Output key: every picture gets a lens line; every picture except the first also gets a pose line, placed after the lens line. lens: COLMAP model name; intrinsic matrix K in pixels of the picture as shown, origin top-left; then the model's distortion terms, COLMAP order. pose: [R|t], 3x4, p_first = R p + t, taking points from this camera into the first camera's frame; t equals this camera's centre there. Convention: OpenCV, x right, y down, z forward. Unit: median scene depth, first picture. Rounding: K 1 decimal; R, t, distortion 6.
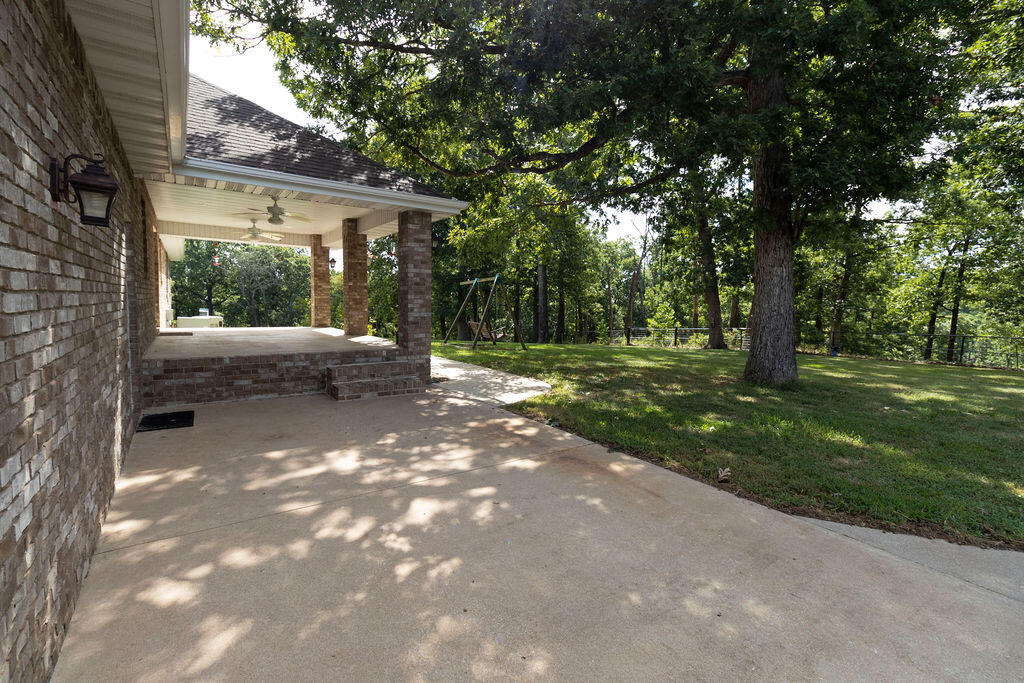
lens RADIAL K [[476.7, 0, 512.9], [0, 476.7, 338.7], [0, 0, 1]] dist [0.015100, 0.000013]
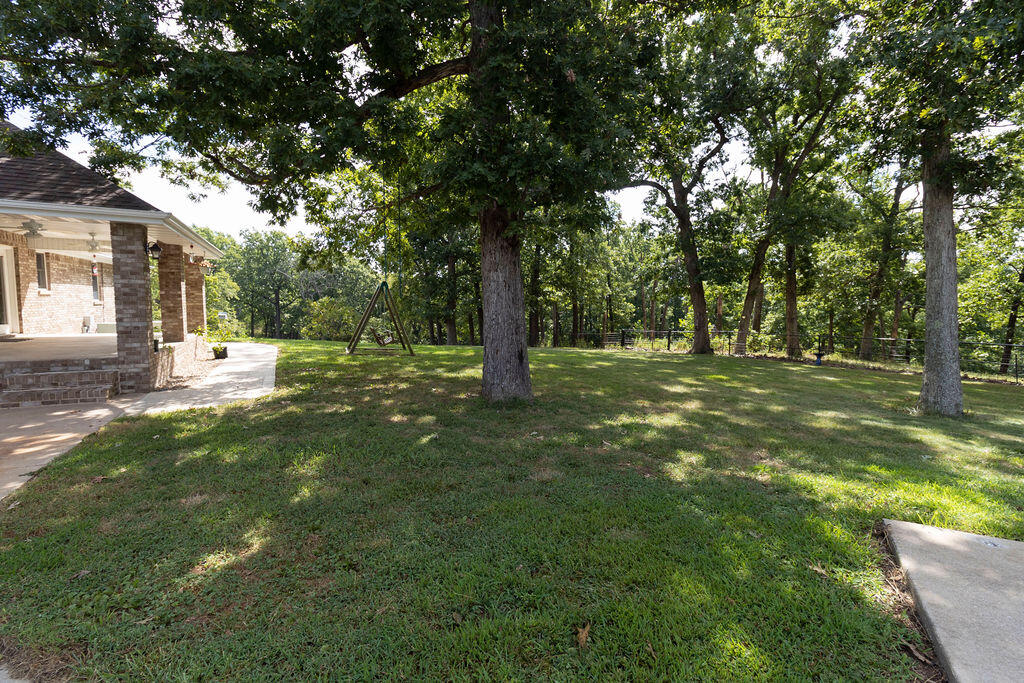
lens RADIAL K [[476.7, 0, 512.9], [0, 476.7, 338.7], [0, 0, 1]] dist [0.015100, 0.000013]
pose [[0.984865, 0.005768, -0.173228, 0.779087], [-0.005826, 0.999983, 0.000175, -0.024682], [0.173226, 0.000837, 0.984882, 0.128641]]
